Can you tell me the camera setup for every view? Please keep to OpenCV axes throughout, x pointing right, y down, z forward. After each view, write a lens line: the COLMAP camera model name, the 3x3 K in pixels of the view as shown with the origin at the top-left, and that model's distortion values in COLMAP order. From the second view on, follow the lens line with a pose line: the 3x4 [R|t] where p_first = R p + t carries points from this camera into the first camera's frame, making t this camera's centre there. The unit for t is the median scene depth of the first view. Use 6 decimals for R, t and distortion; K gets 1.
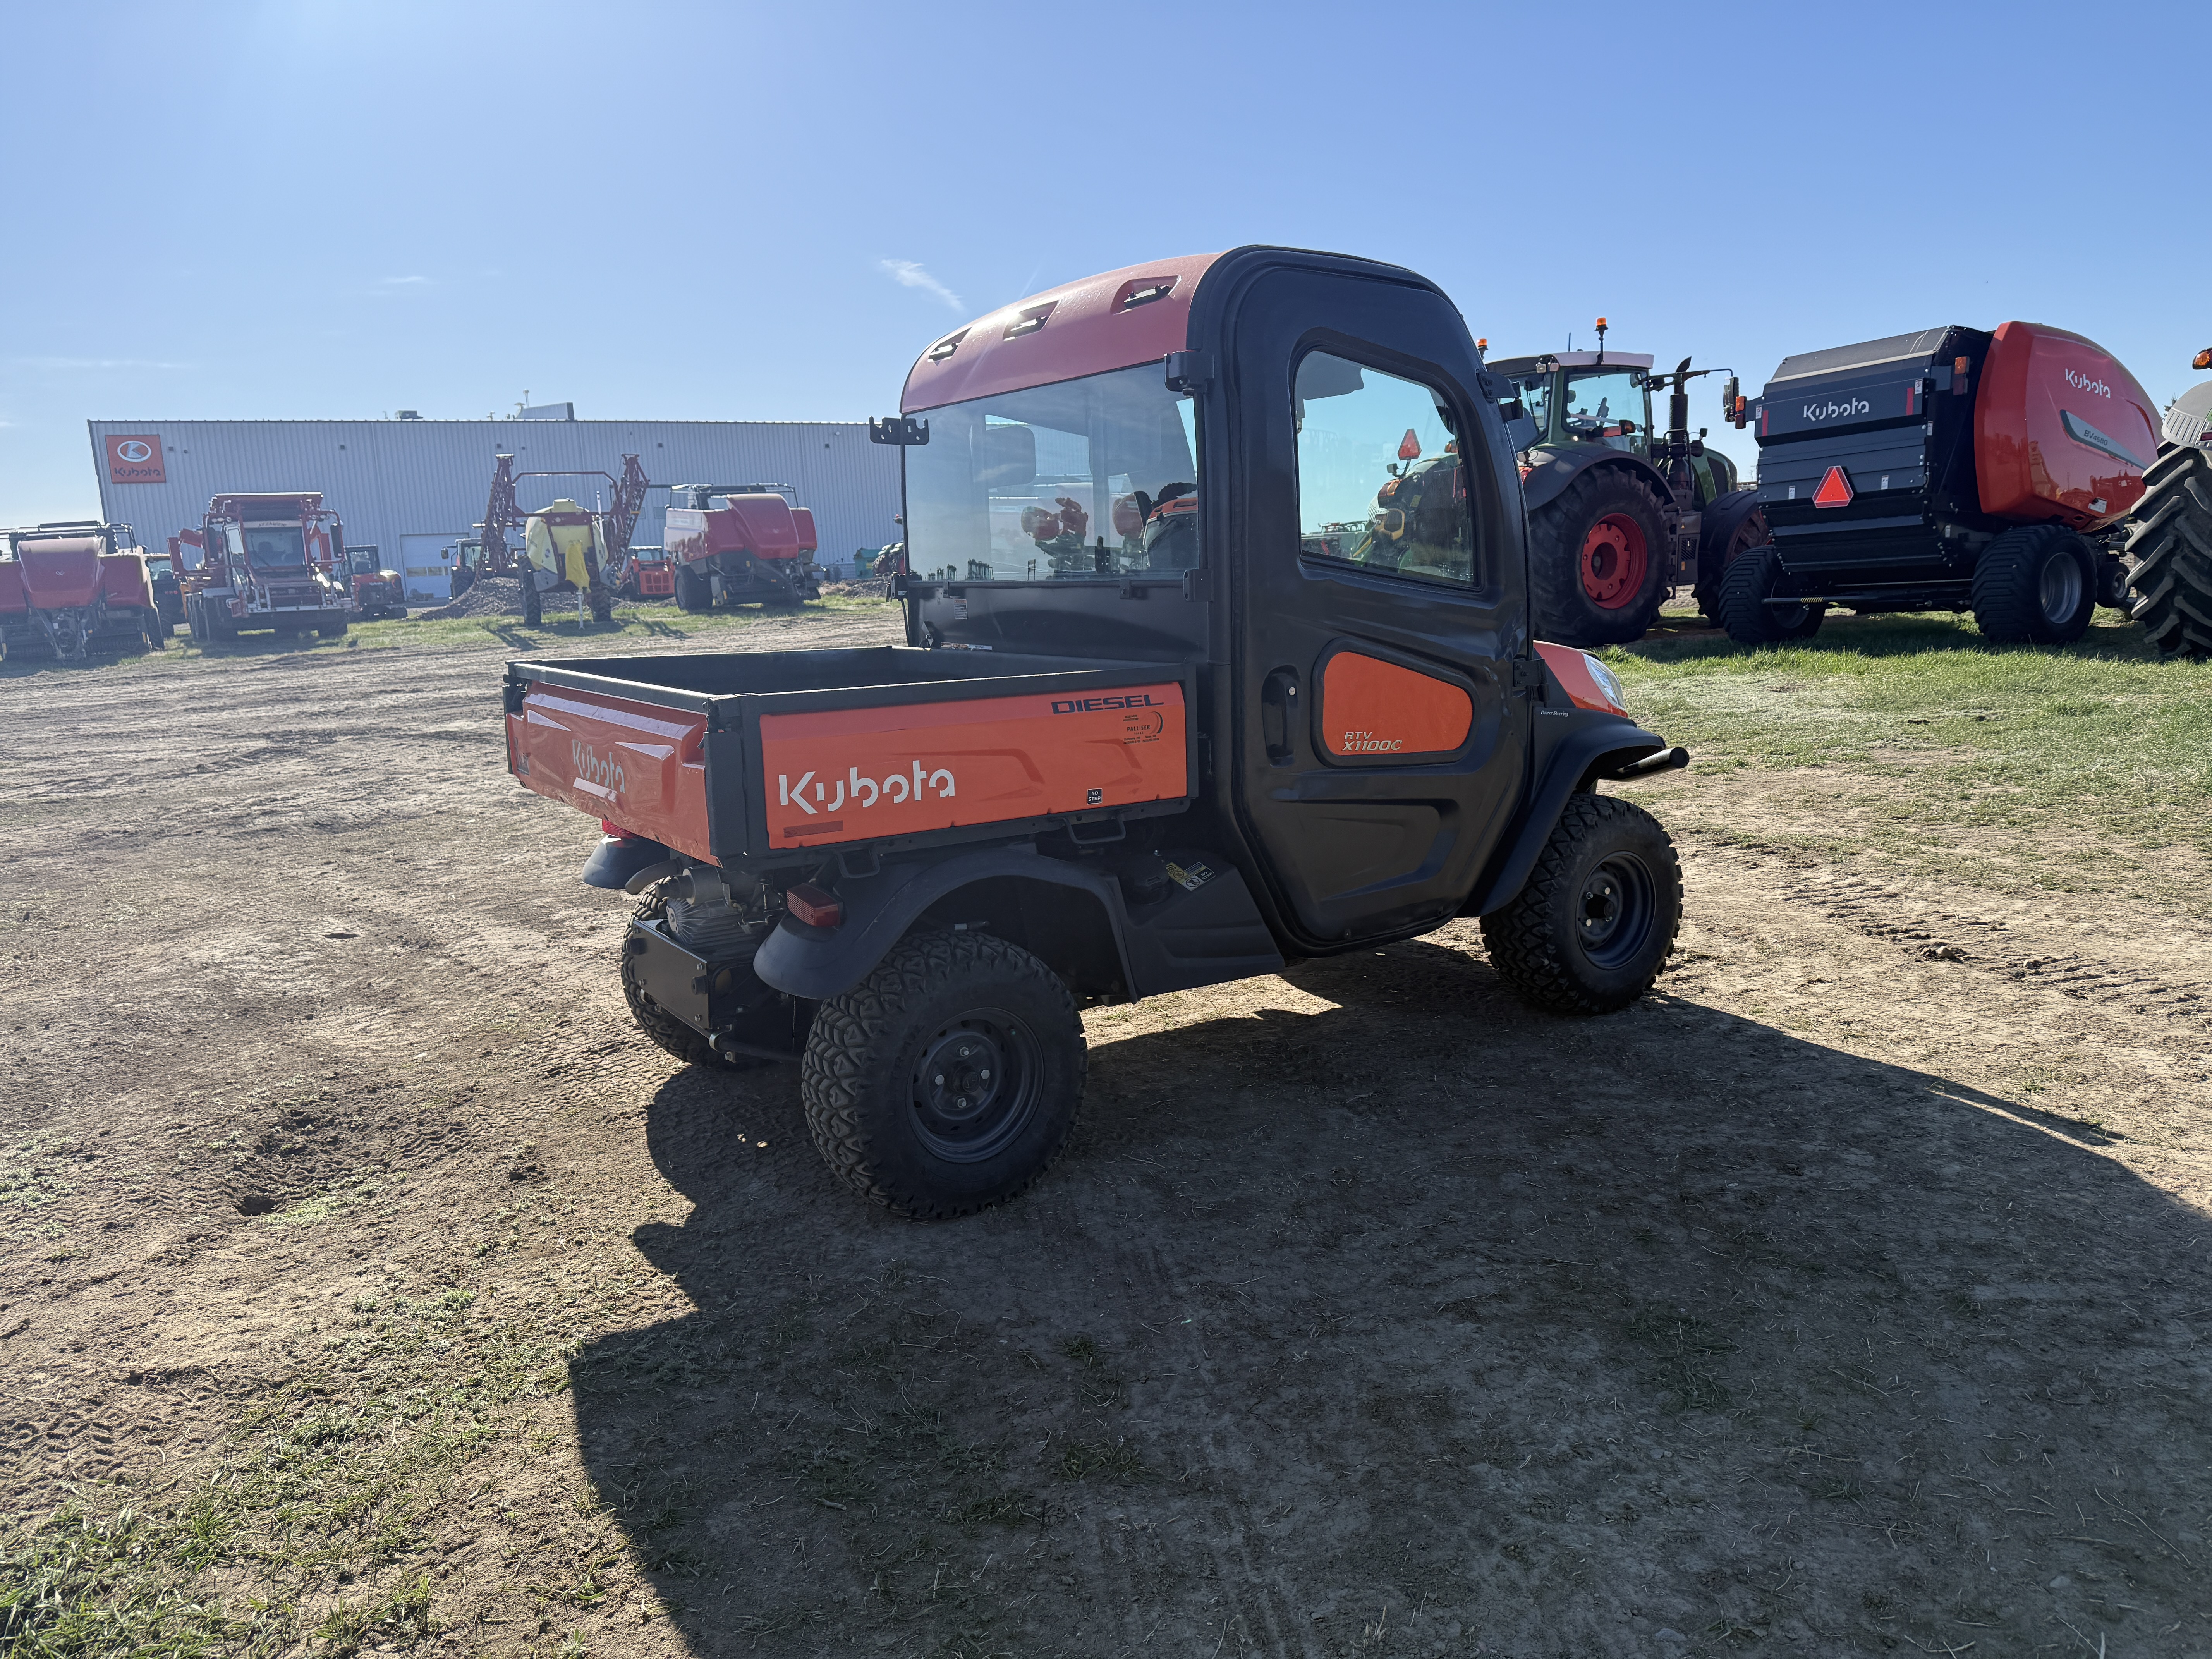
lens RADIAL K [[1570.8, 0, 1112.3], [0, 1570.8, 789.5], [0, 0, 1]] dist [0.059262, -0.064164]
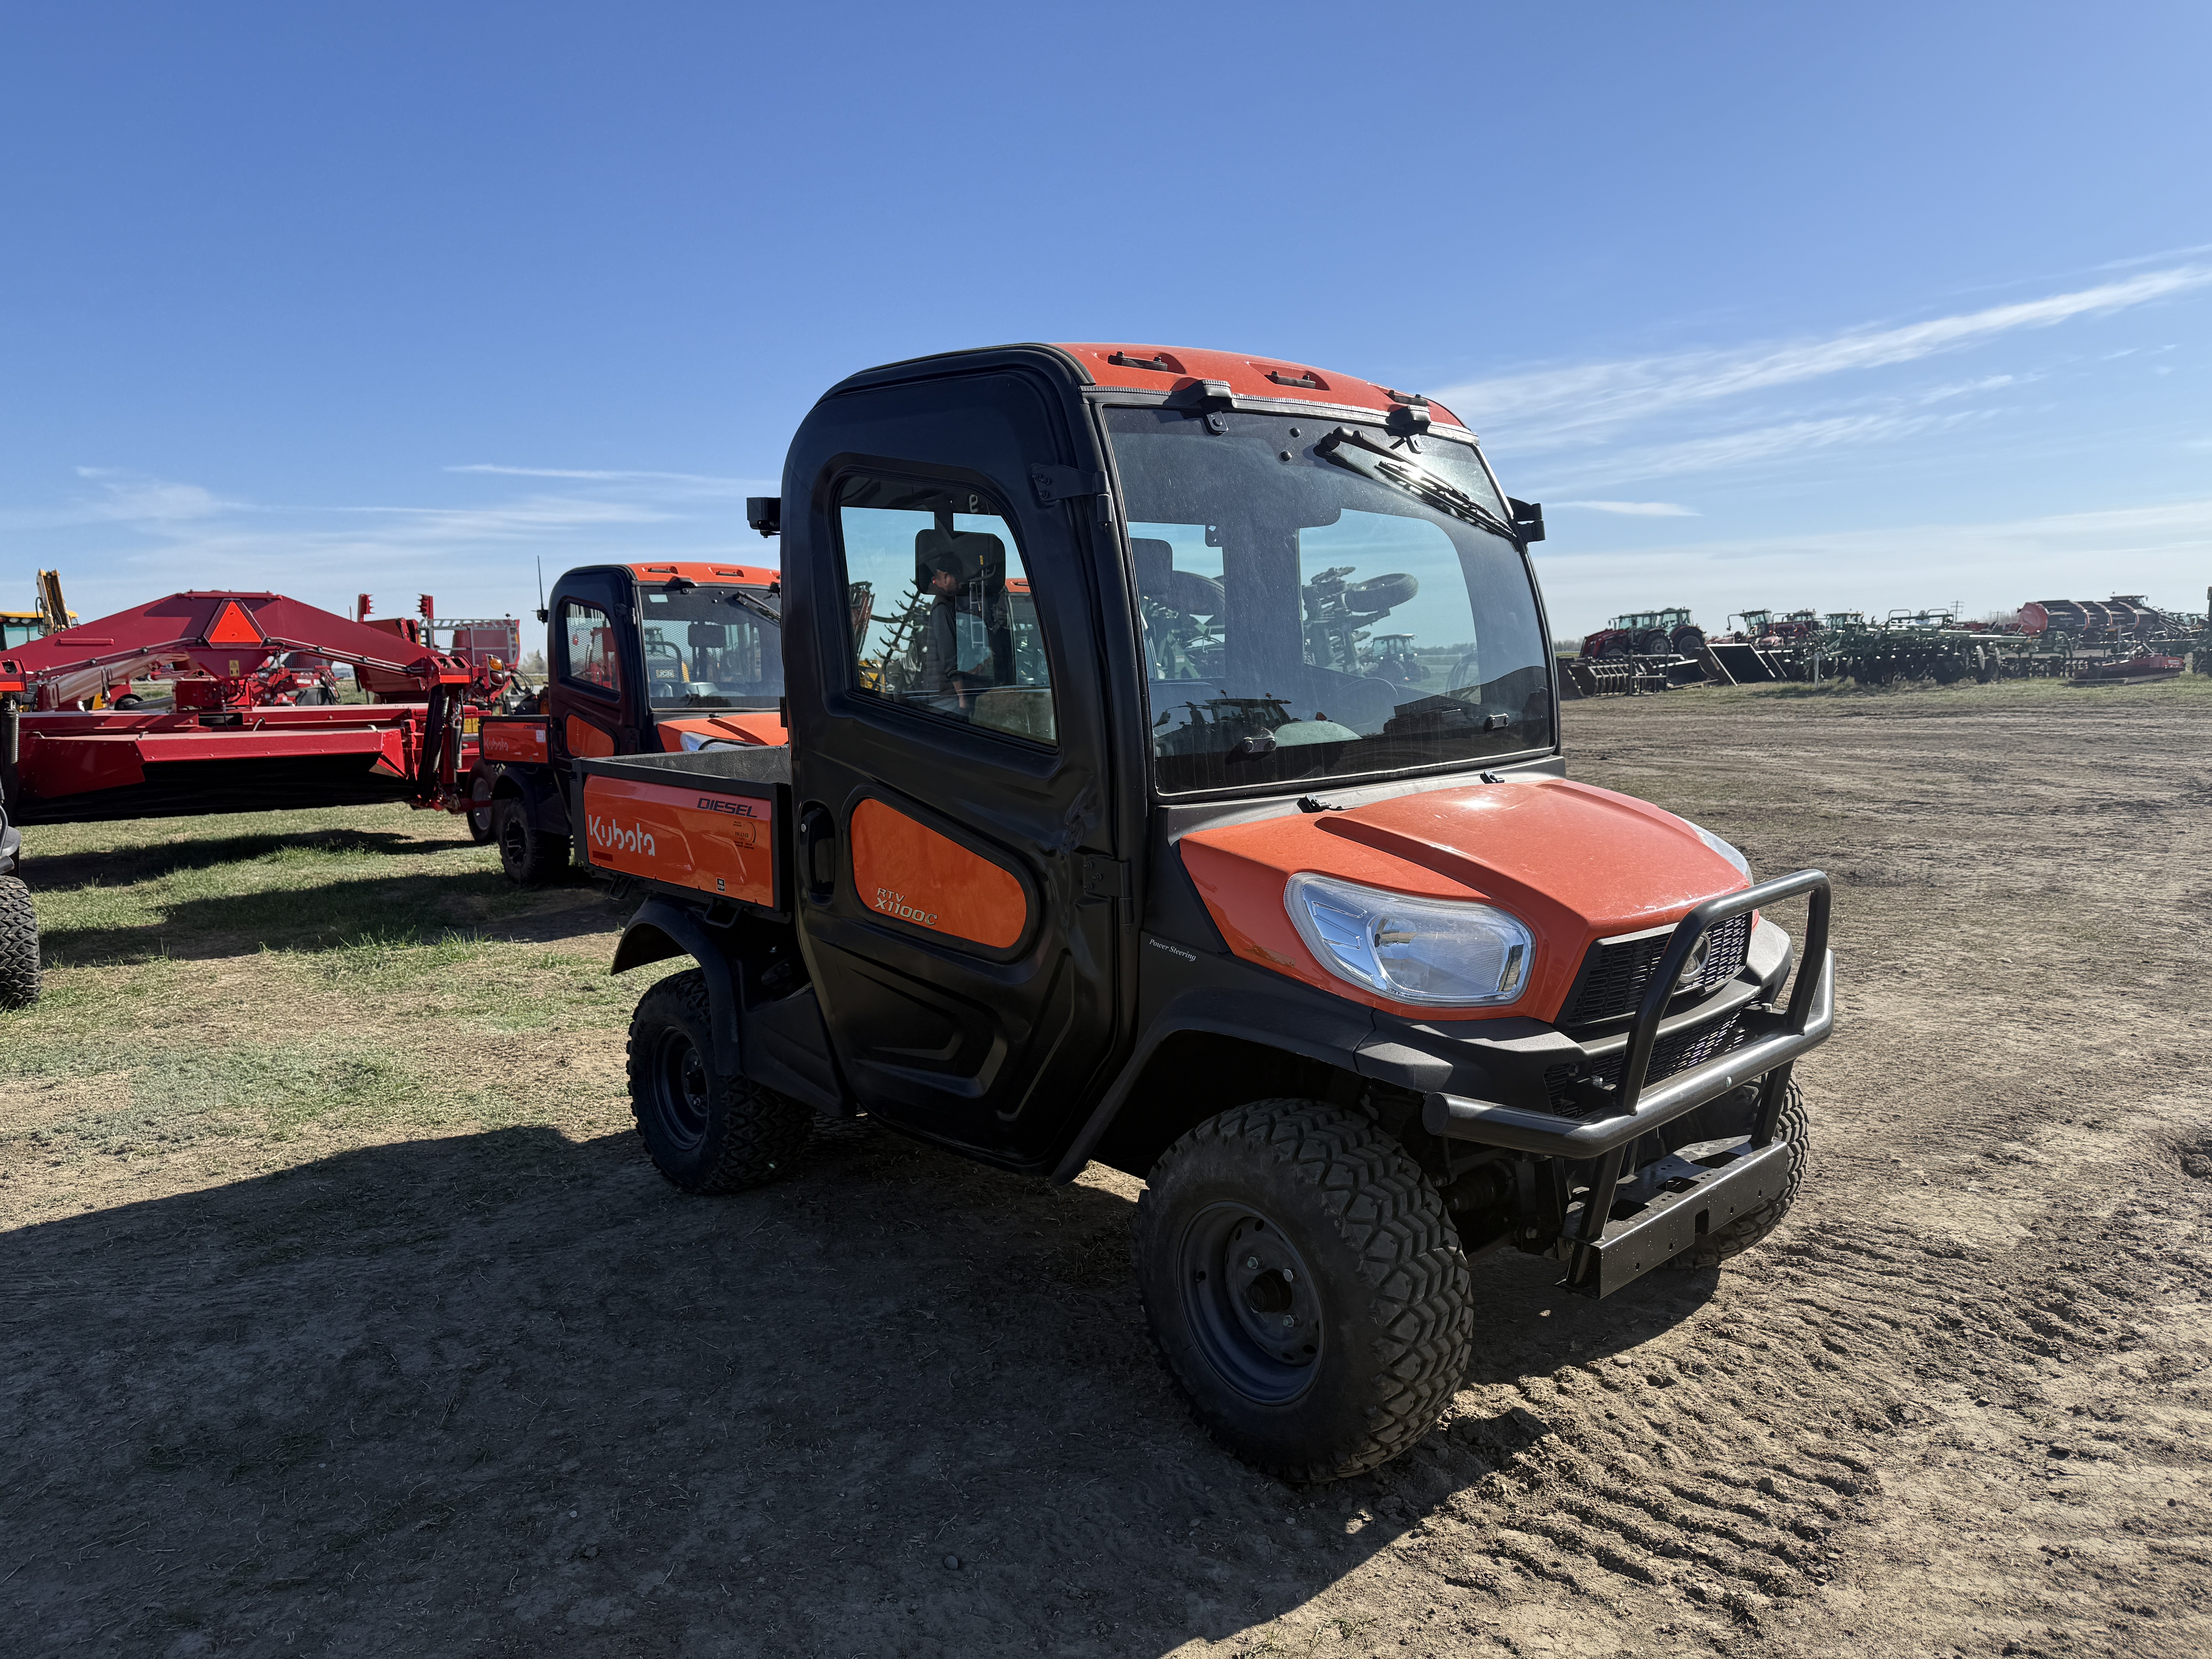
lens RADIAL K [[1570.8, 0, 1112.3], [0, 1570.8, 789.5], [0, 0, 1]] dist [0.059262, -0.064164]
pose [[0.141575, 0.124666, -0.982046, 1.145561], [-0.142548, 0.984267, 0.104397, -0.224349], [0.979610, 0.125209, 0.157119, 1.075419]]
